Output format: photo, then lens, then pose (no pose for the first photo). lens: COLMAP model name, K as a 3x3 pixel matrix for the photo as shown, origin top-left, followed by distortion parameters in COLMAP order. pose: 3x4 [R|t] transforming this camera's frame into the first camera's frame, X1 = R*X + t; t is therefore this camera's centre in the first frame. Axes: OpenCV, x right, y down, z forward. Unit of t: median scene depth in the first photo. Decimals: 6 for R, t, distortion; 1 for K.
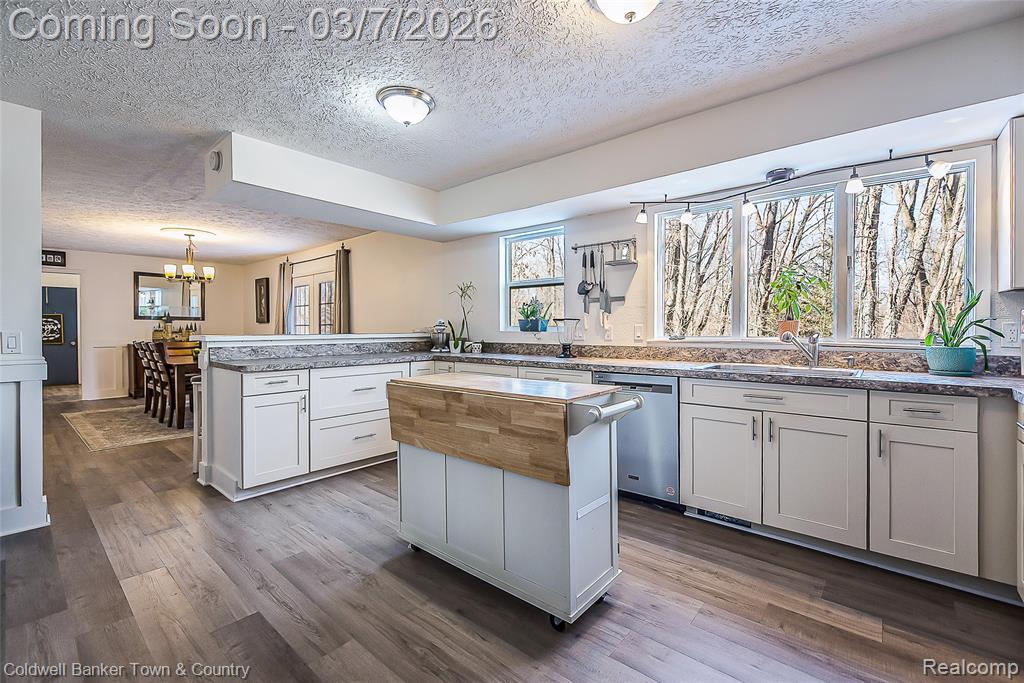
lens RADIAL K [[441.3, 0, 513.2], [0, 441.3, 333.1], [0, 0, 1]] dist [-0.010227, 0.000030]
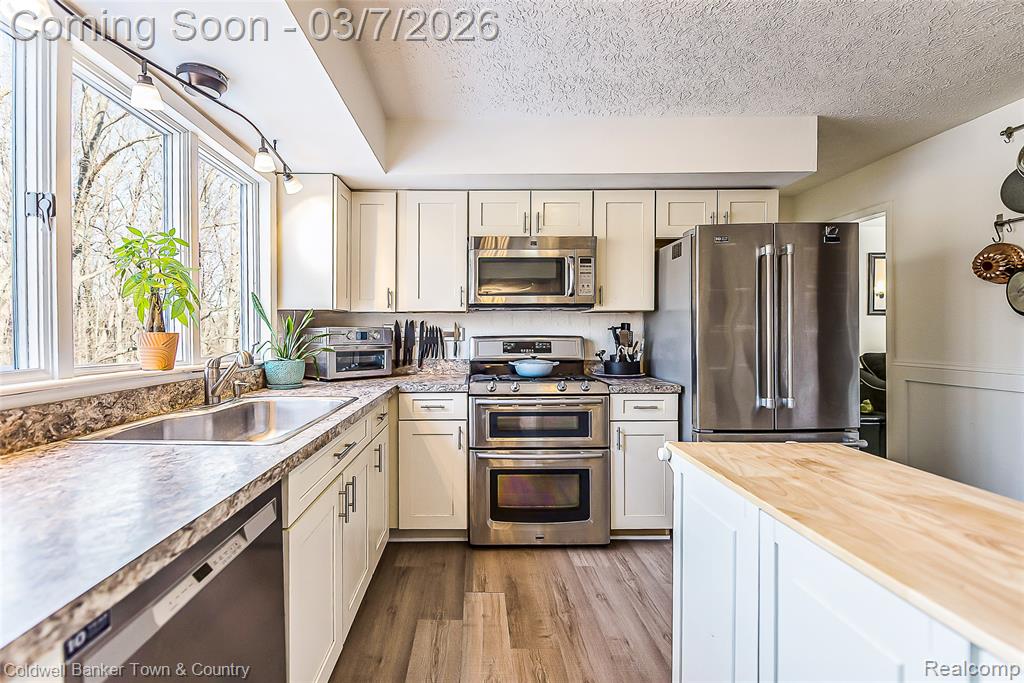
lens RADIAL K [[403.3, 0, 510.6], [0, 403.3, 337.1], [0, 0, 1]] dist [-0.000258, 0.000001]
pose [[-0.636841, -0.005660, 0.770974, -0.047566], [0.006328, 0.999901, 0.012567, -0.032499], [-0.770969, 0.012882, -0.636742, 1.360362]]
